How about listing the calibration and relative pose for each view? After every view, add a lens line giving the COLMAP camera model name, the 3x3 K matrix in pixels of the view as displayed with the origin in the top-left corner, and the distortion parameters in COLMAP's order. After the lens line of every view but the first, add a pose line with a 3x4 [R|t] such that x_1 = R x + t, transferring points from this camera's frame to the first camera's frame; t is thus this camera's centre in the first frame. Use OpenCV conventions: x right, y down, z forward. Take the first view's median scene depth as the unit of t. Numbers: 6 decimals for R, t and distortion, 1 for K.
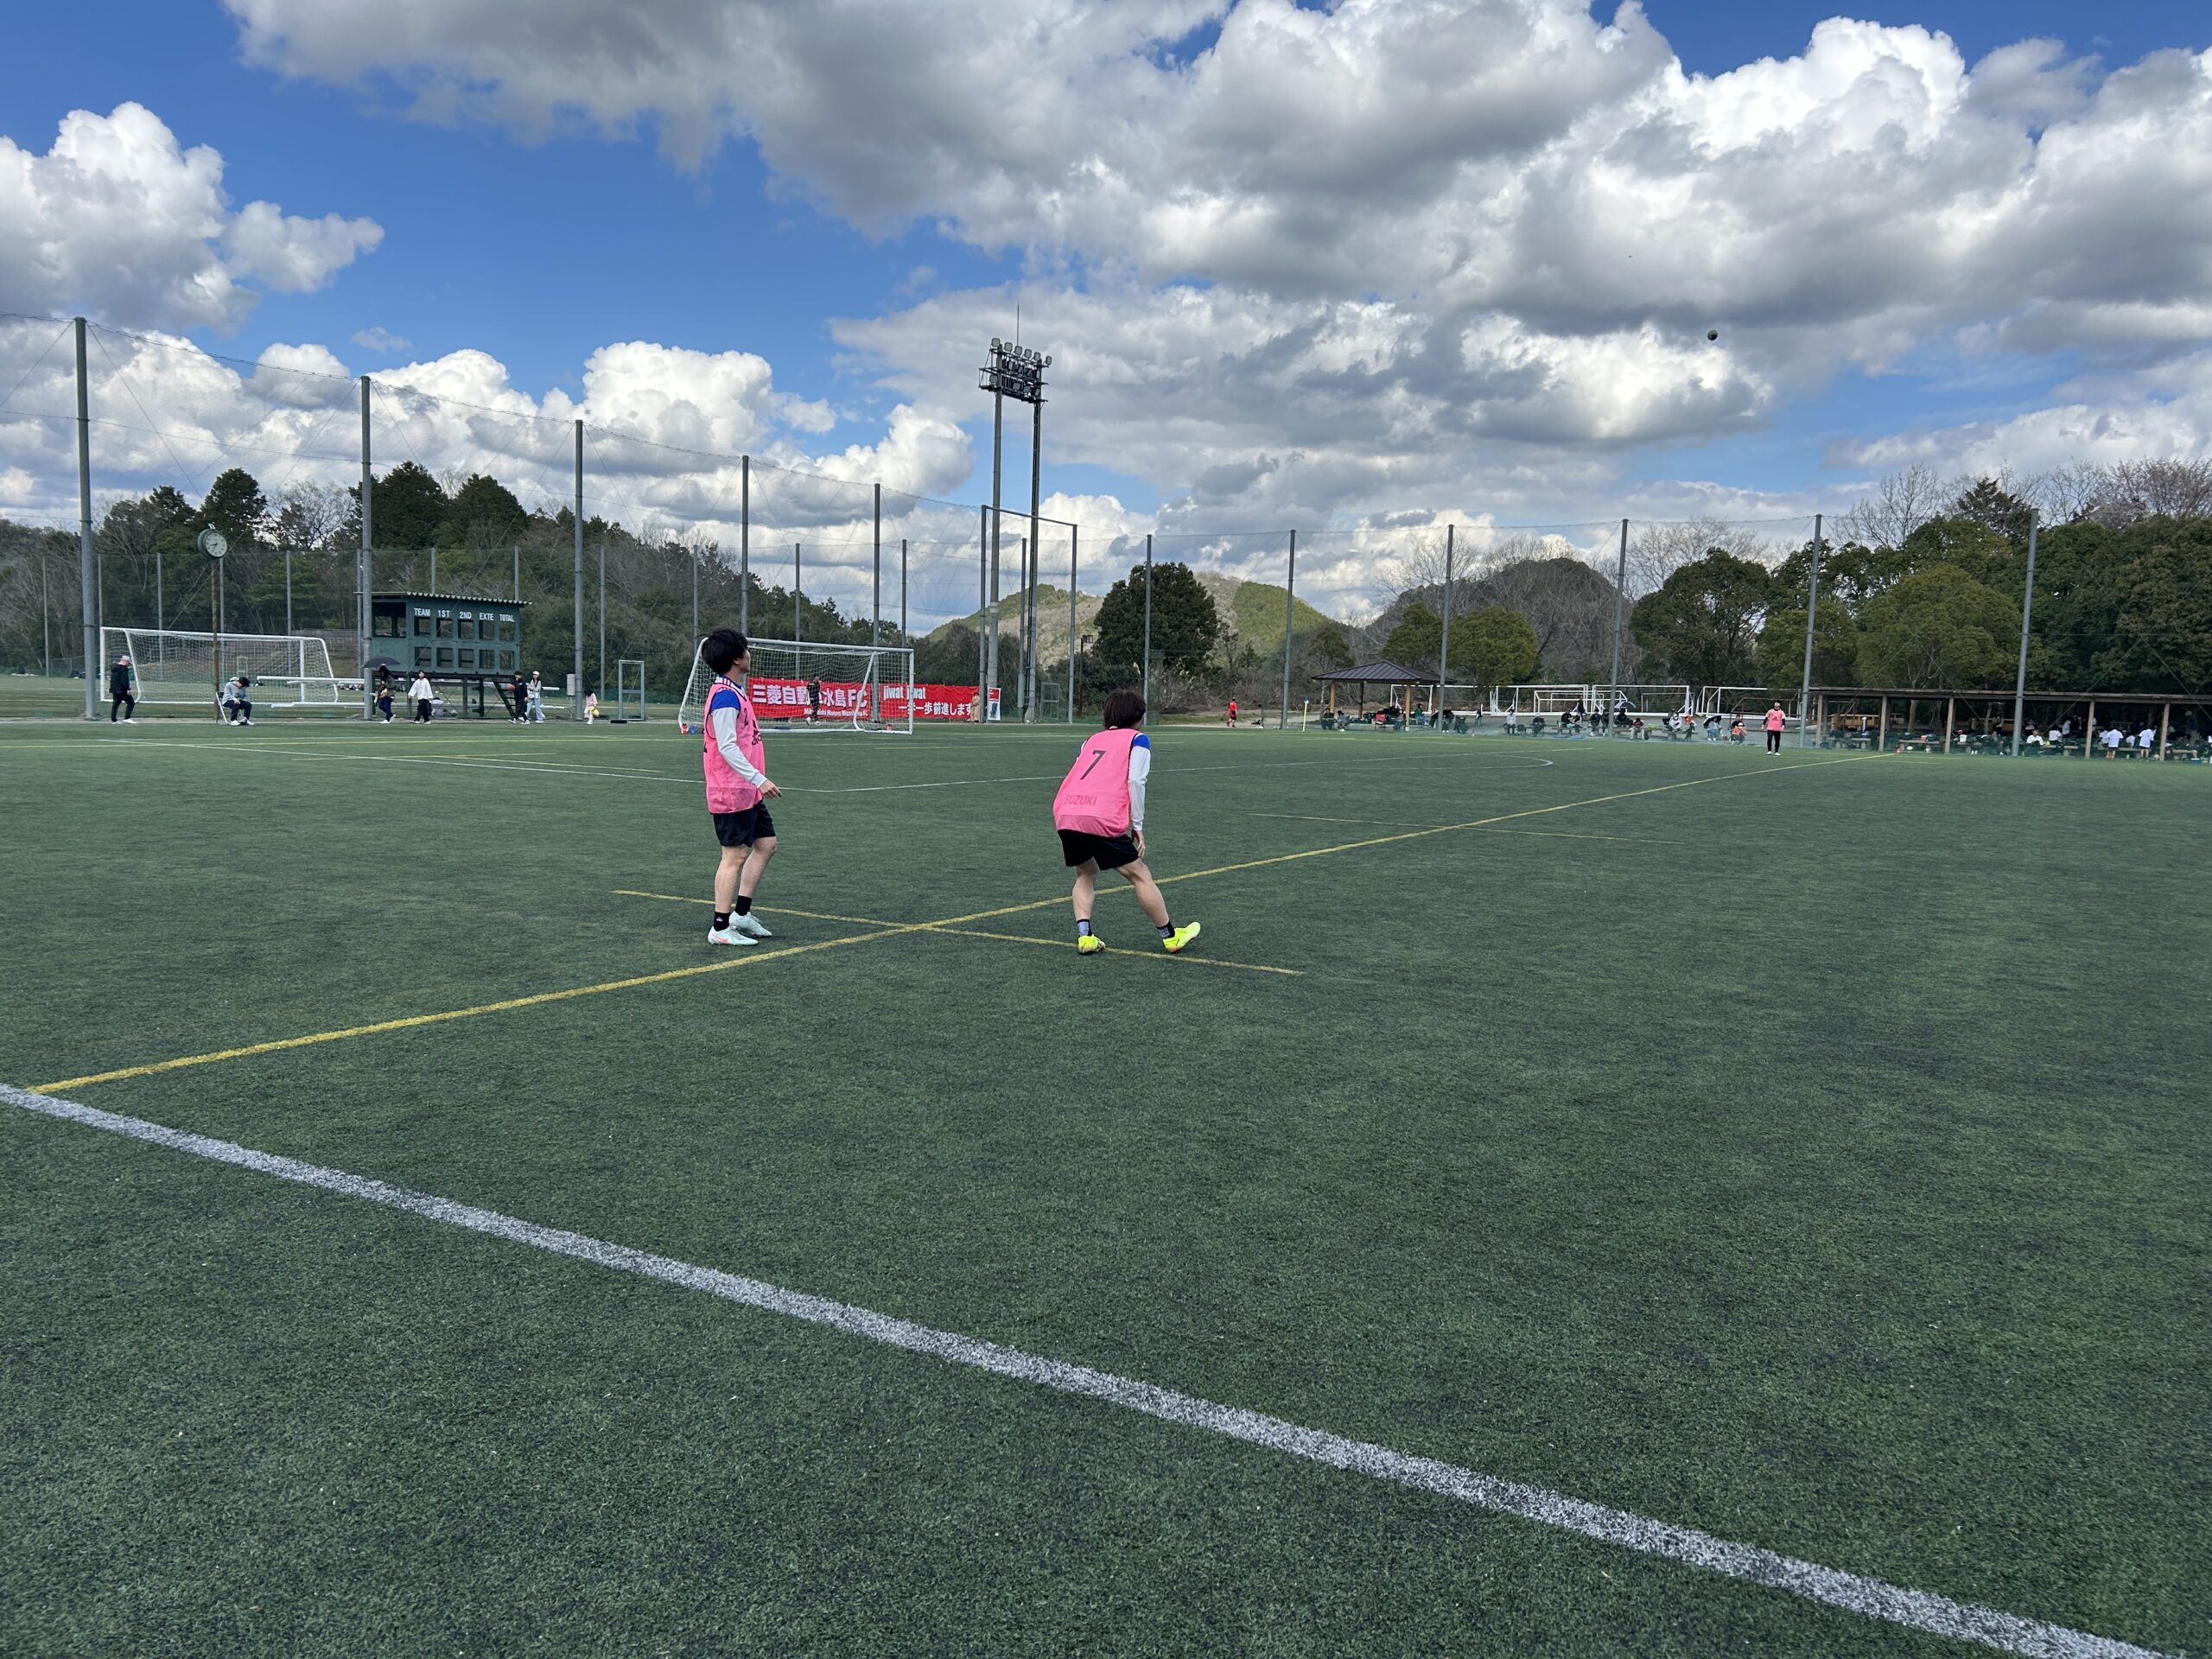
lens RADIAL K [[1649.8, 0, 1043.4], [0, 1649.8, 832.0], [0, 0, 1]] dist [0.042705, -0.044176]
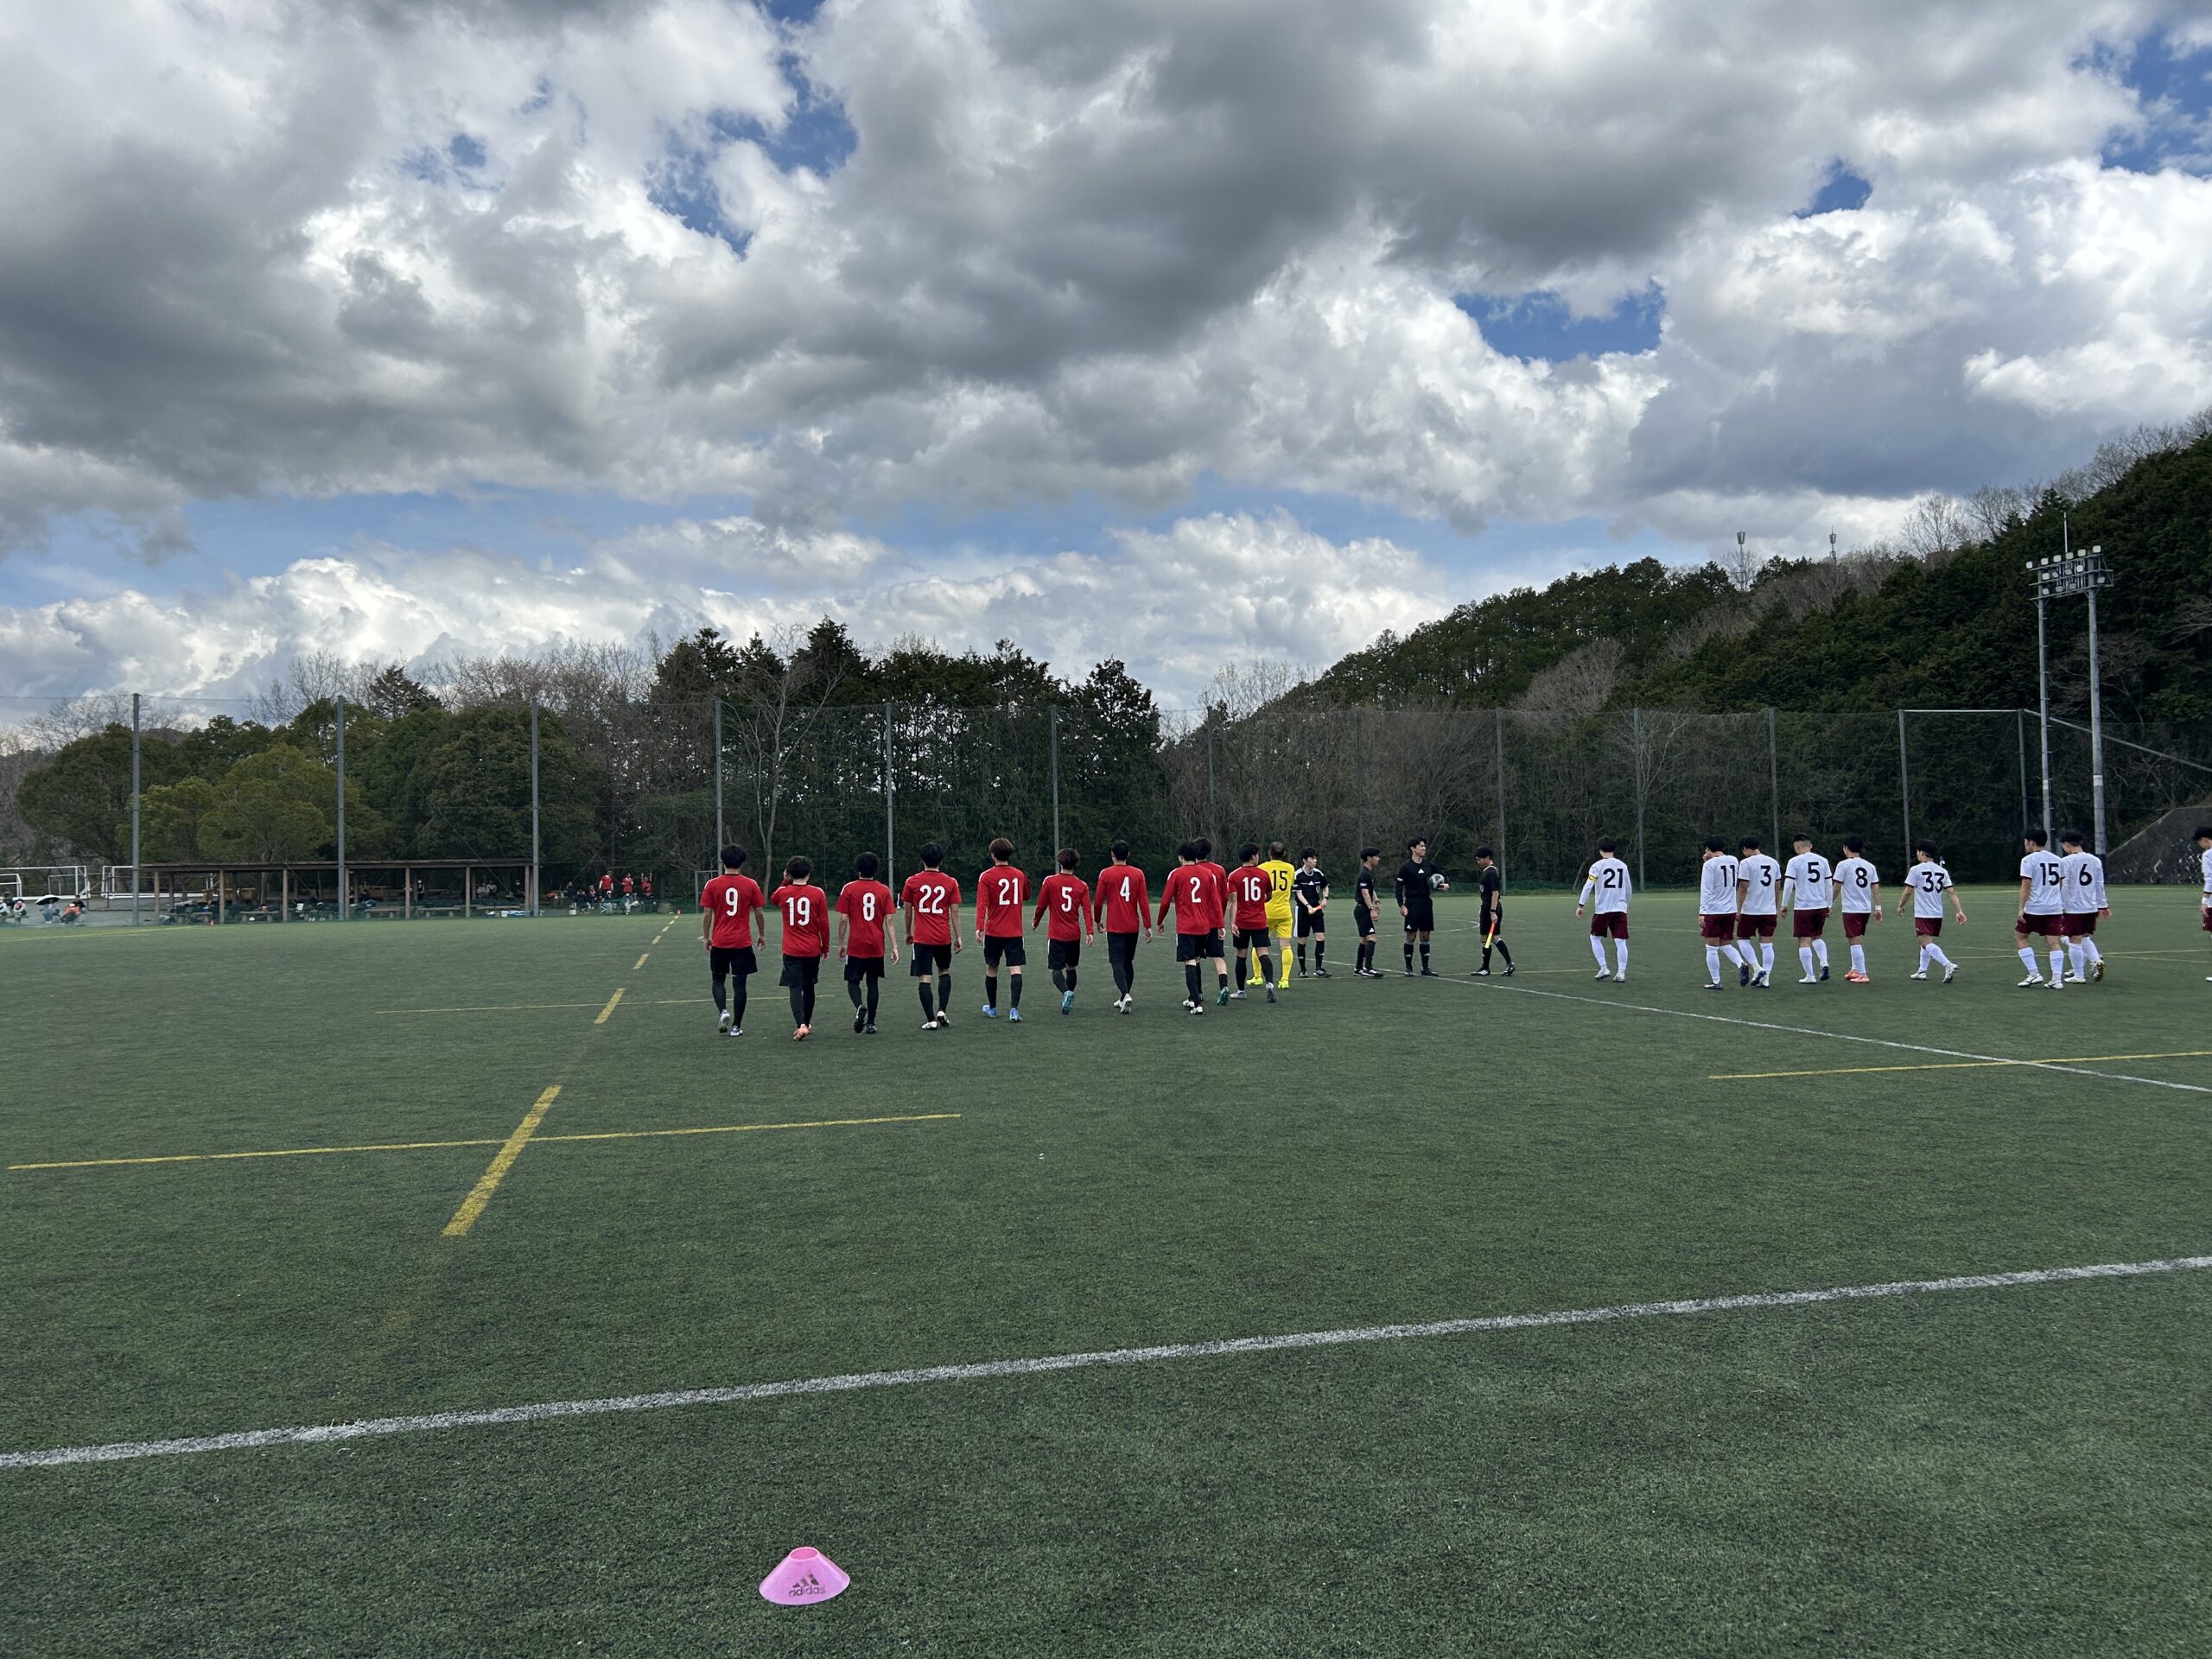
lens RADIAL K [[1671.9, 0, 1092.6], [0, 1671.9, 837.3], [0, 0, 1]] dist [0.060254, -0.057585]
pose [[0.732040, -0.026703, 0.680738, 0.173988], [0.095892, 0.993322, -0.064154, 0.015671], [-0.674479, 0.112241, 0.729712, -0.119727]]
